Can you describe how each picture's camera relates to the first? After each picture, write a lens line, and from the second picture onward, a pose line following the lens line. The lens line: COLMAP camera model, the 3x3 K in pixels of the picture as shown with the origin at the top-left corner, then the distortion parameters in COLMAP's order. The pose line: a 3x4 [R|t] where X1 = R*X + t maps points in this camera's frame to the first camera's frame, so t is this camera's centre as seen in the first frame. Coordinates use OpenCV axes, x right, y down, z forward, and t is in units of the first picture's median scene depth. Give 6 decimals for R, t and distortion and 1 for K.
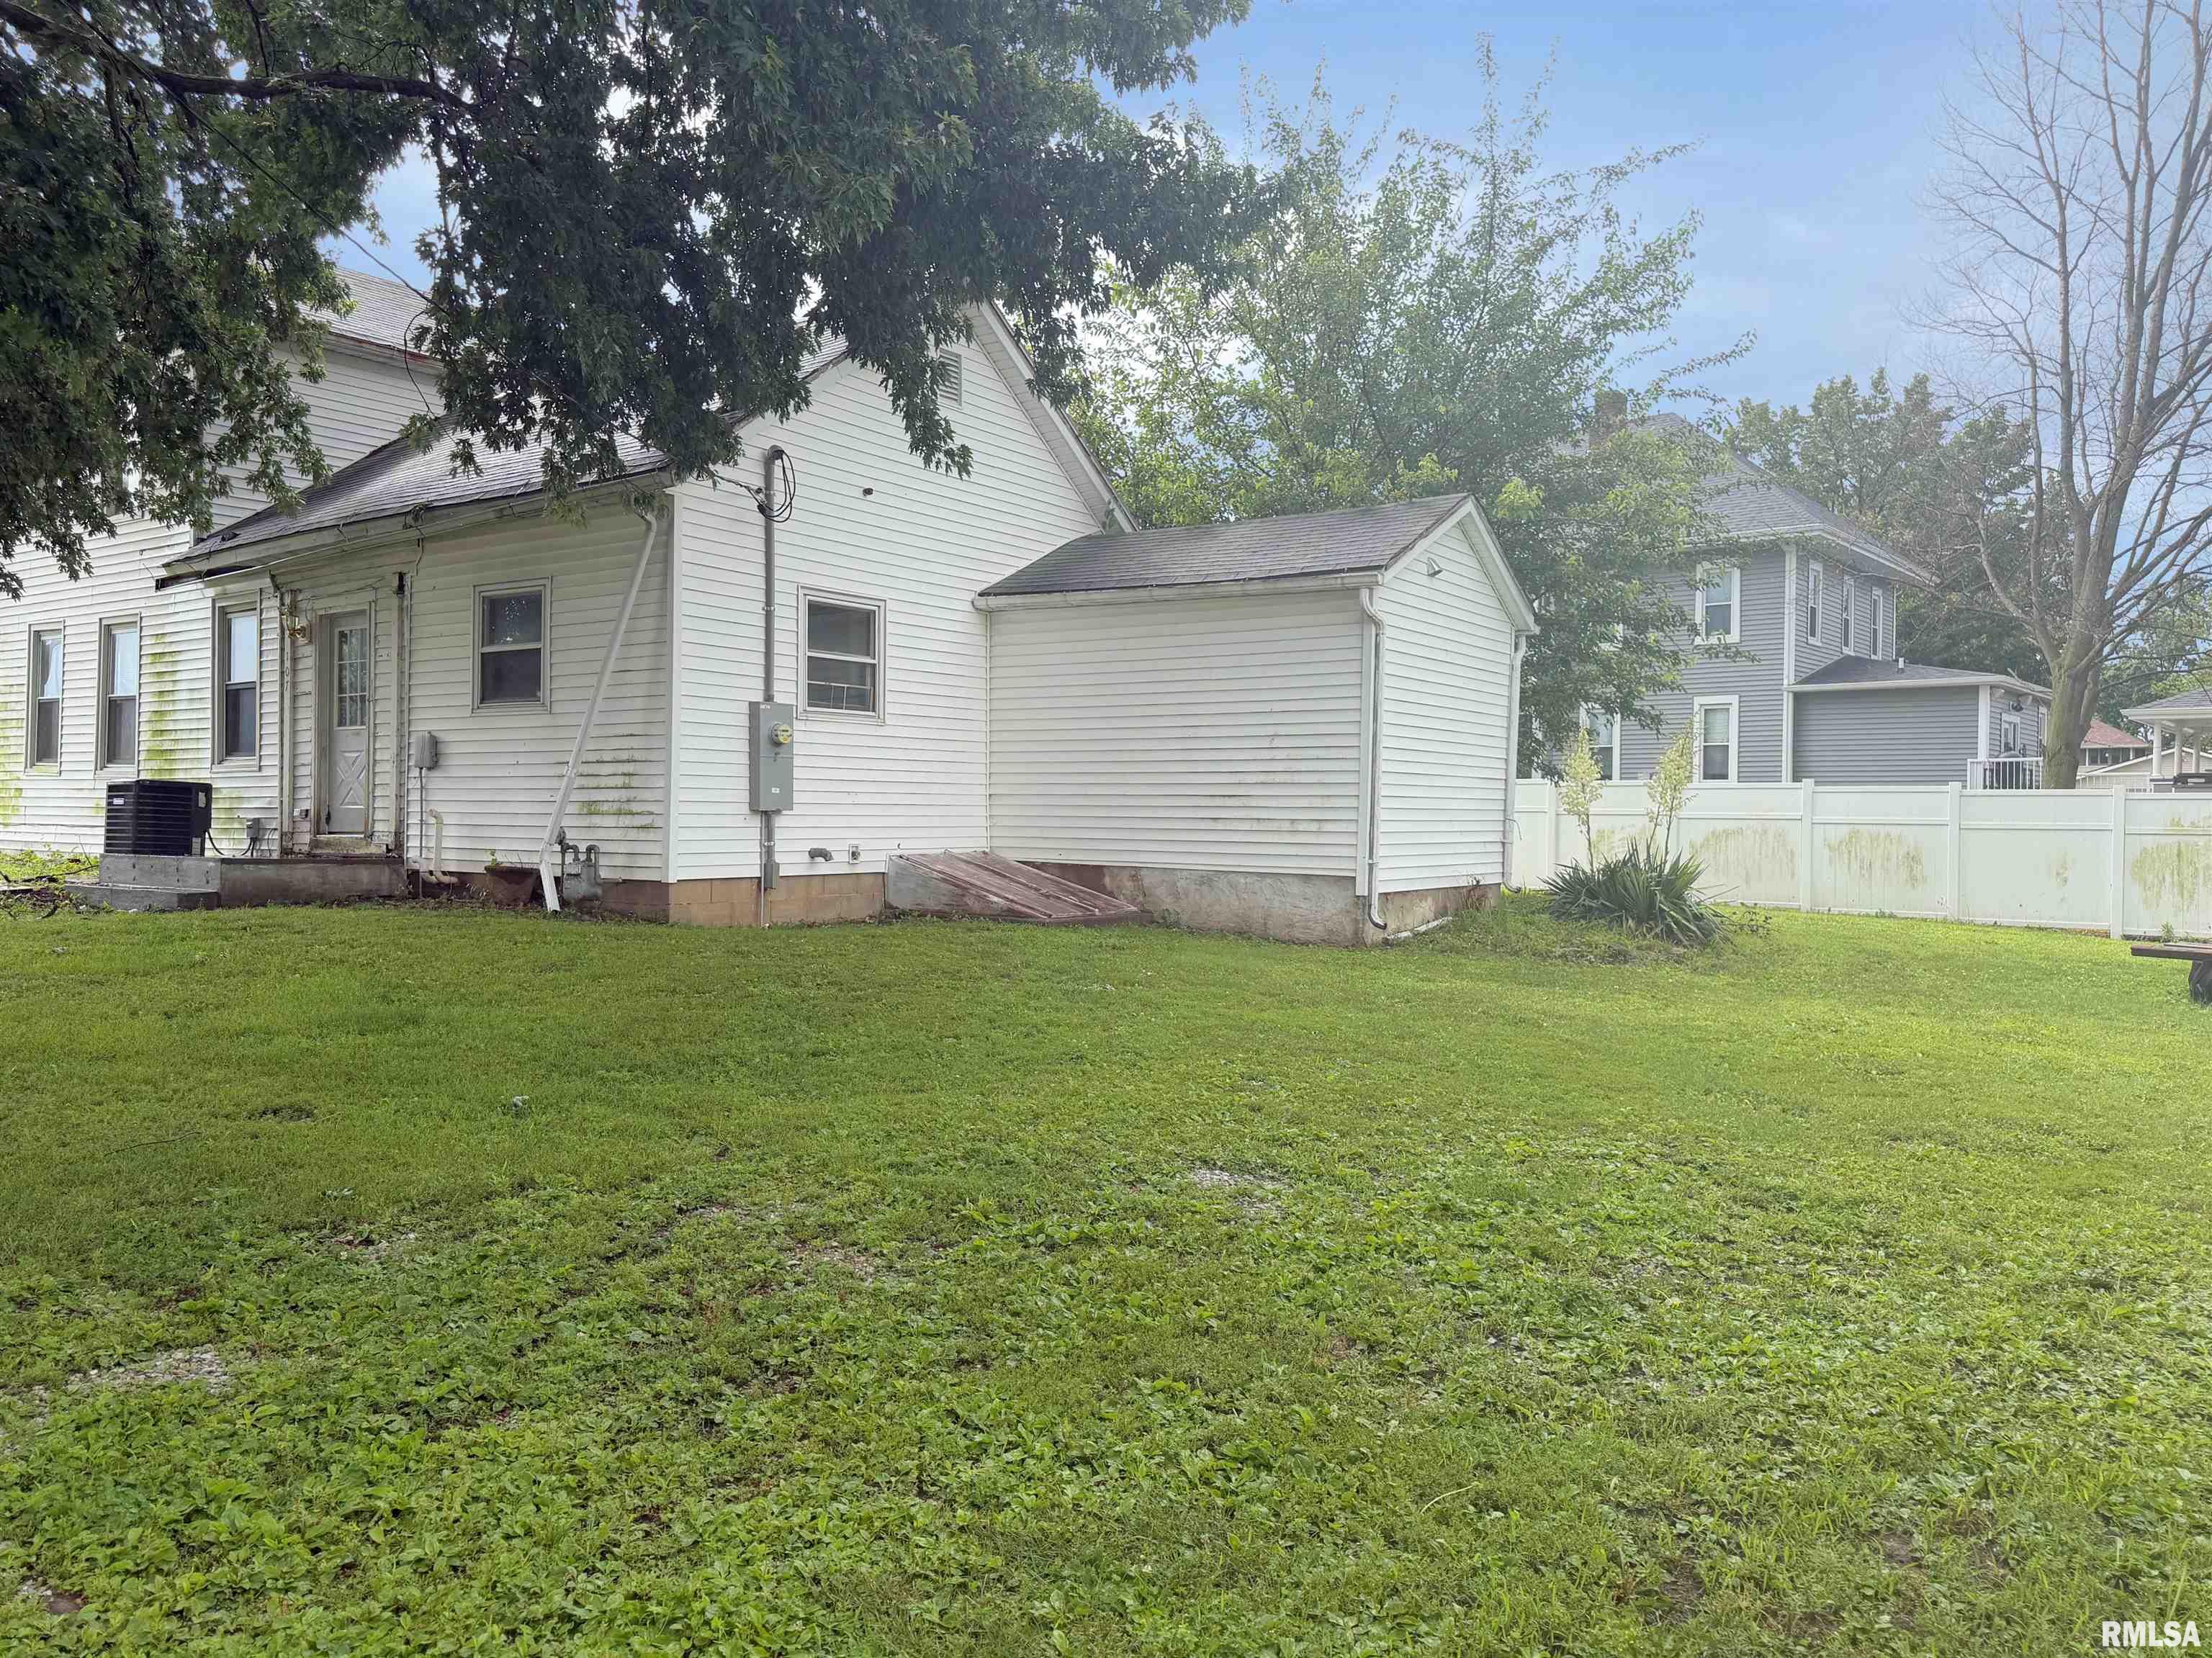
lens RADIAL K [[1687.7, 0, 1106.0], [0, 1687.7, 817.1], [0, 0, 1]] dist [0.005801, -0.117853]
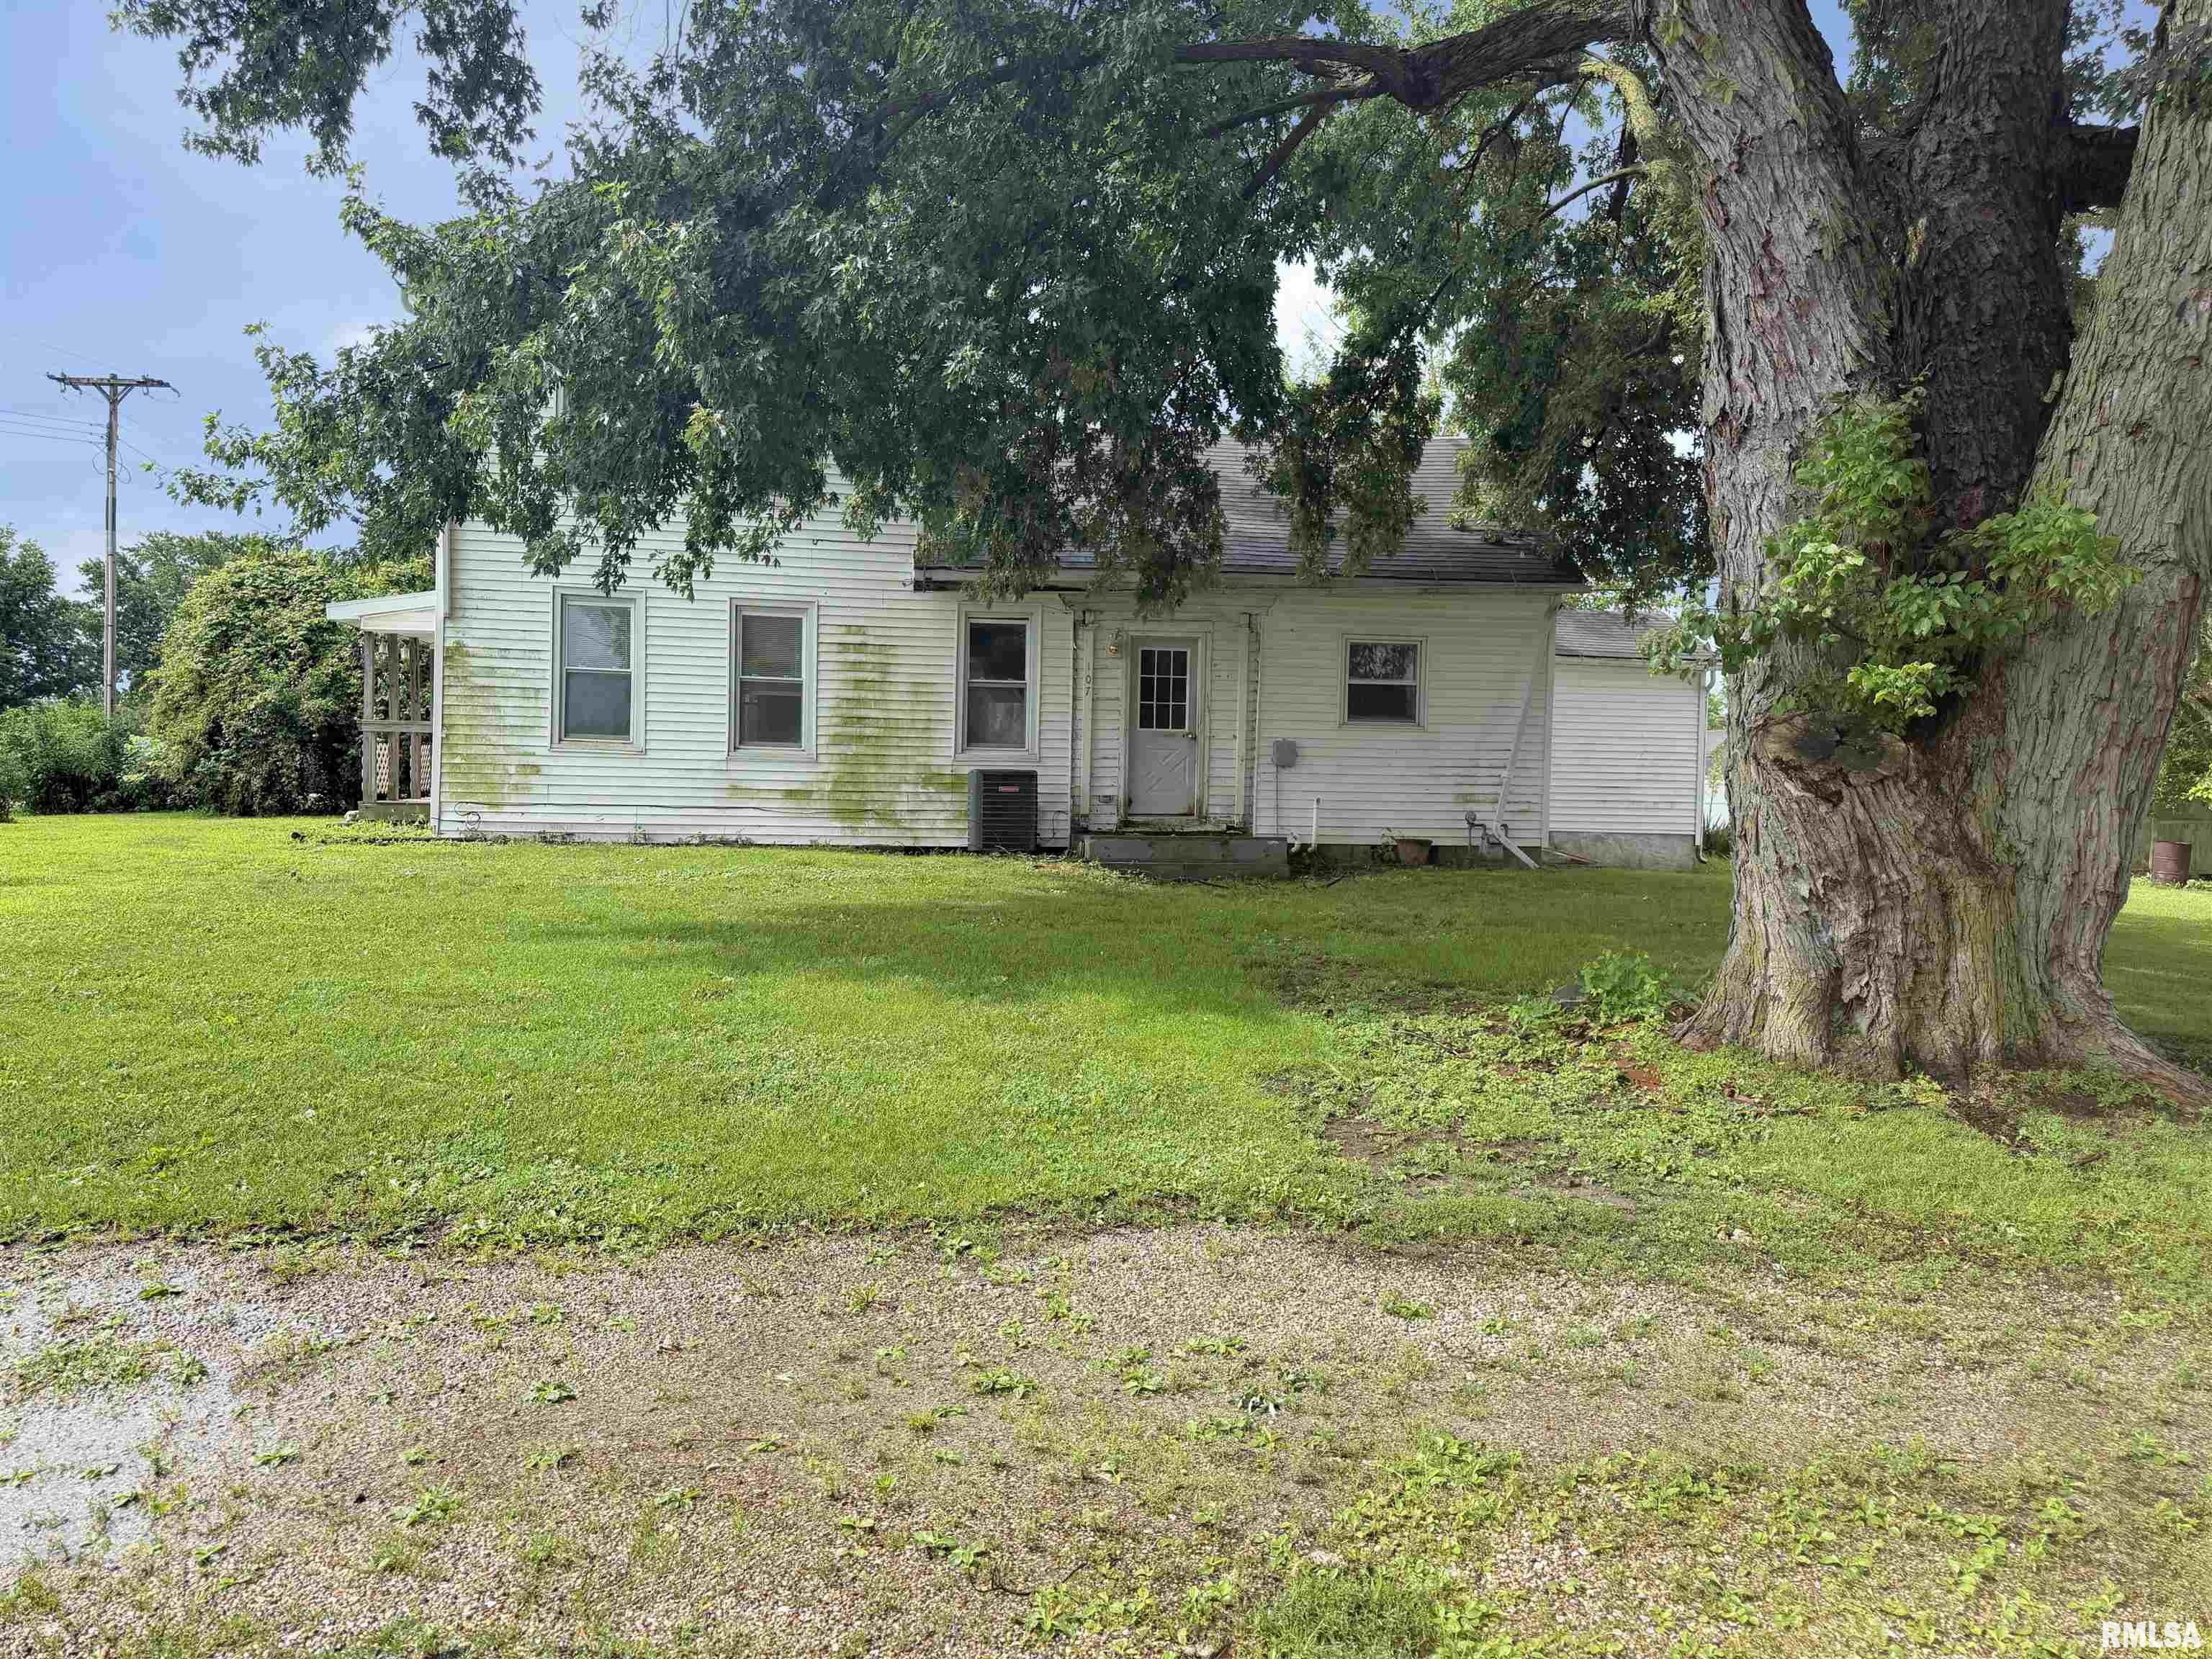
lens RADIAL K [[1687.8, 0, 1106.0], [0, 1687.8, 817.6], [0, 0, 1]] dist [0.005801, -0.117853]
pose [[0.746759, -0.011166, 0.665001, -1.424001], [-0.009907, 0.999561, 0.027908, -0.024563], [-0.665021, -0.027429, 0.746321, 0.101973]]
